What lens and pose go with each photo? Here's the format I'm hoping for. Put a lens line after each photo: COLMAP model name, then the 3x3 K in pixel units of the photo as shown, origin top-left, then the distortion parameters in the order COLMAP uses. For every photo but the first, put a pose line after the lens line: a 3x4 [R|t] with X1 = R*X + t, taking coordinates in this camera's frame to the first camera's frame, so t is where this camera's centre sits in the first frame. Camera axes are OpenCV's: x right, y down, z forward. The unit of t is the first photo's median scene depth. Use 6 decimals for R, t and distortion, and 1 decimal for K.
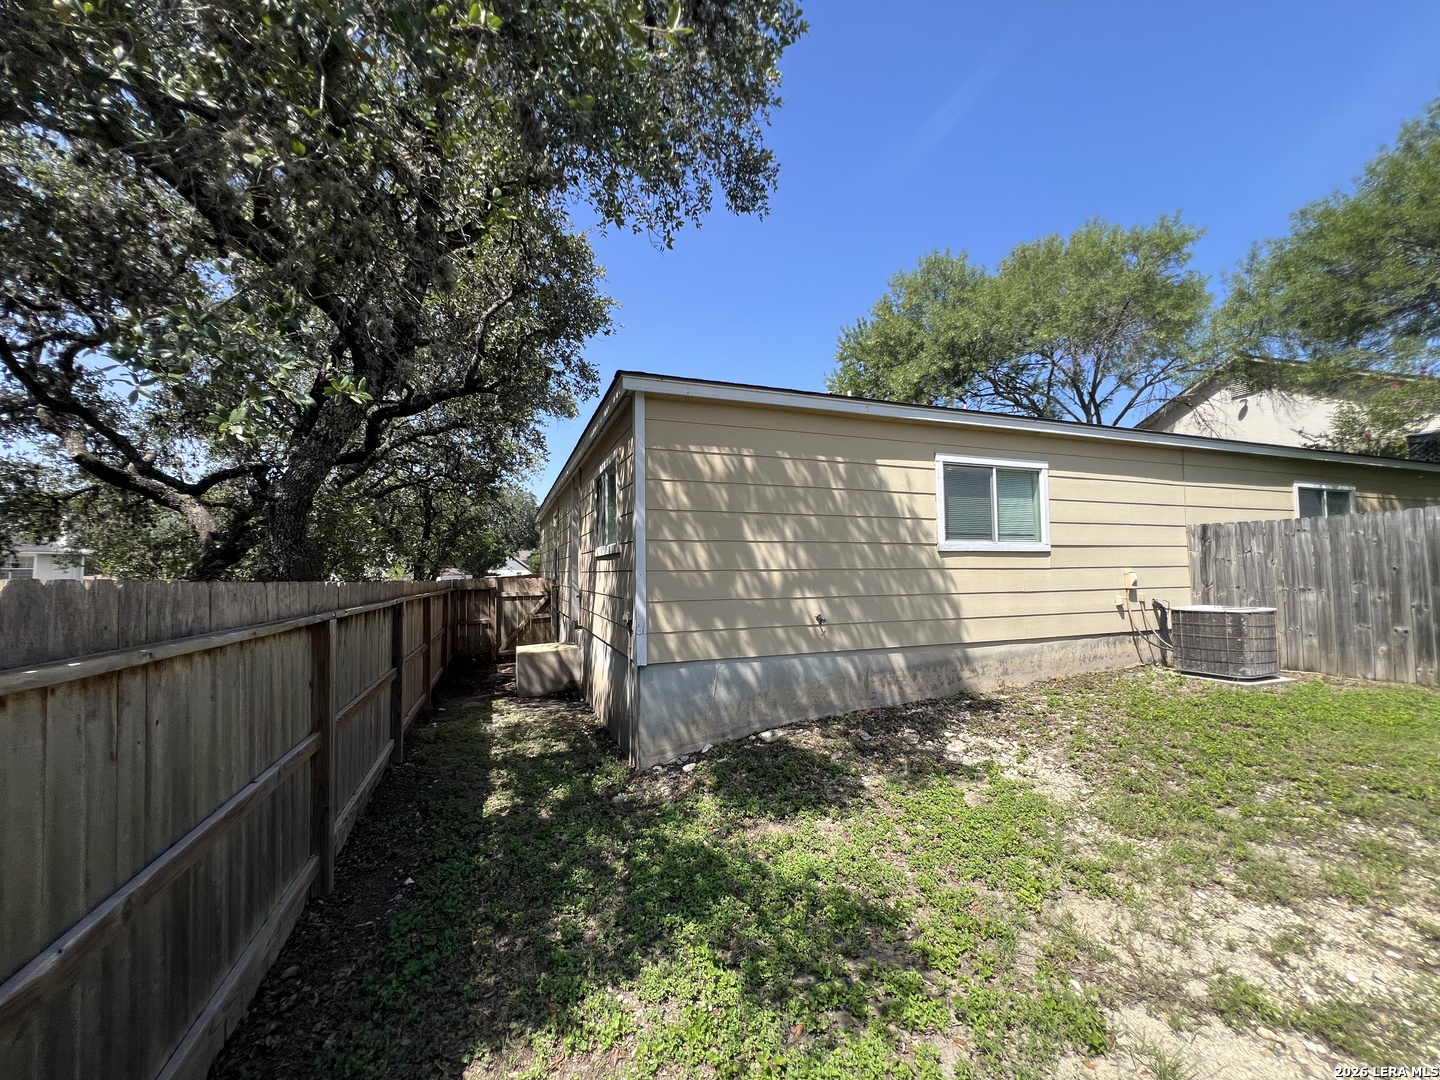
lens RADIAL K [[577.6, 0, 717.2], [0, 577.6, 545.0], [0, 0, 1]] dist [-0.014109, -0.000004]
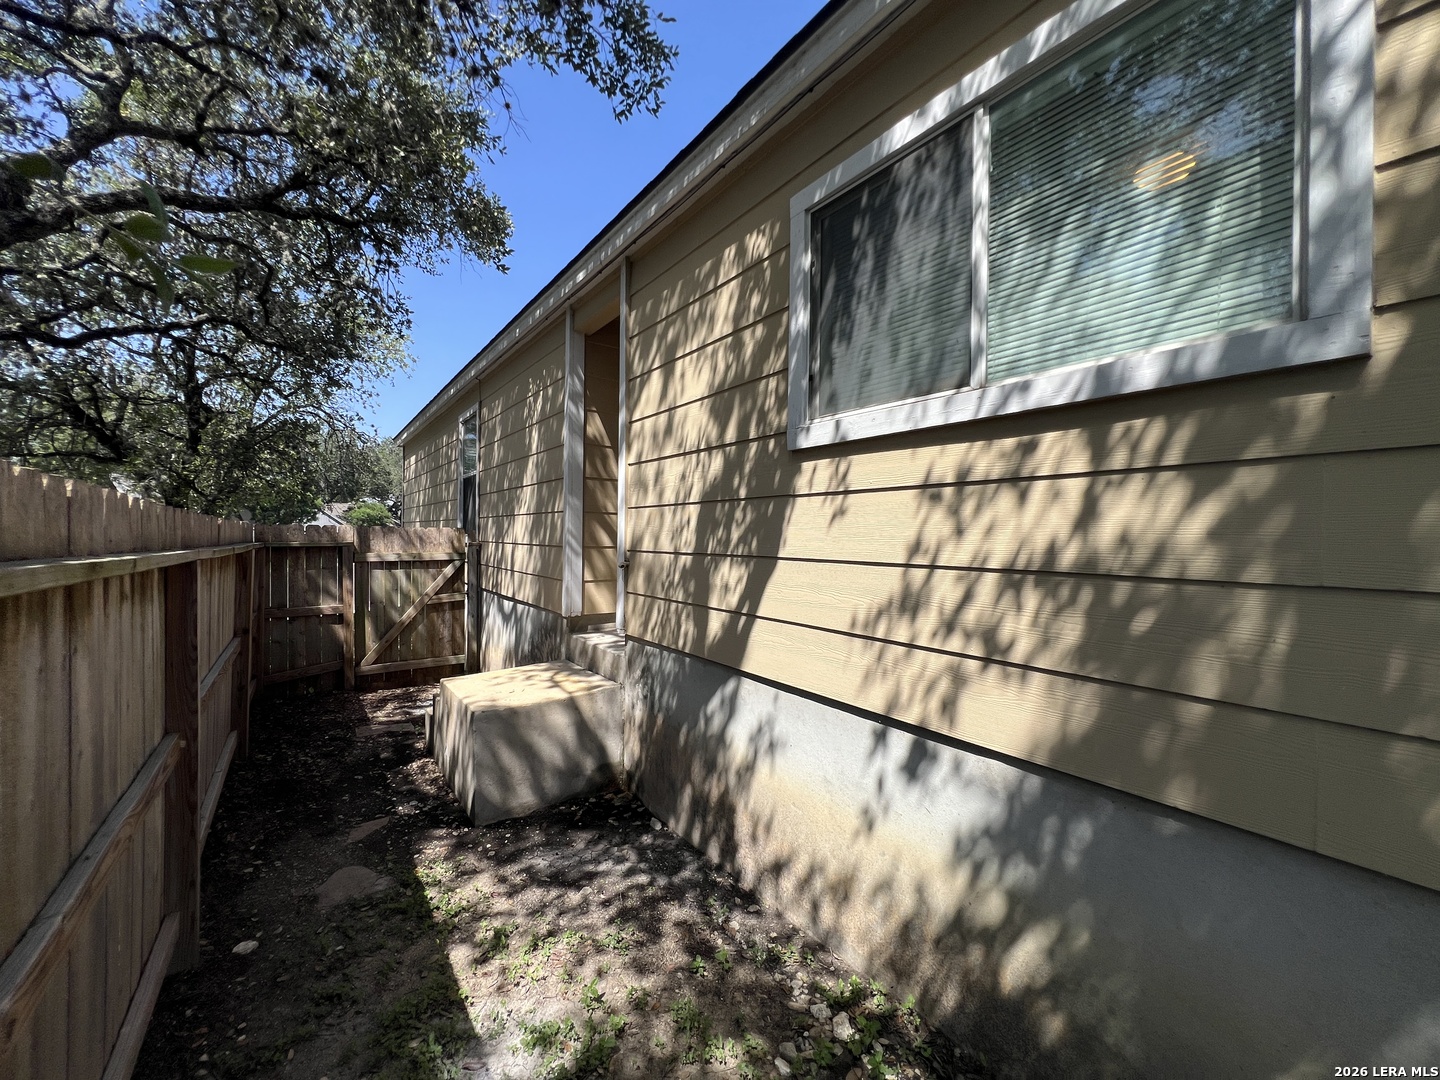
lens RADIAL K [[577.6, 0, 723.6], [0, 577.6, 541.6], [0, 0, 1]] dist [-0.014109, -0.000004]
pose [[0.961518, 0.022090, 0.273851, -0.211783], [-0.036566, 0.998184, 0.047868, 0.036358], [-0.272297, -0.056039, 0.960580, 0.430517]]
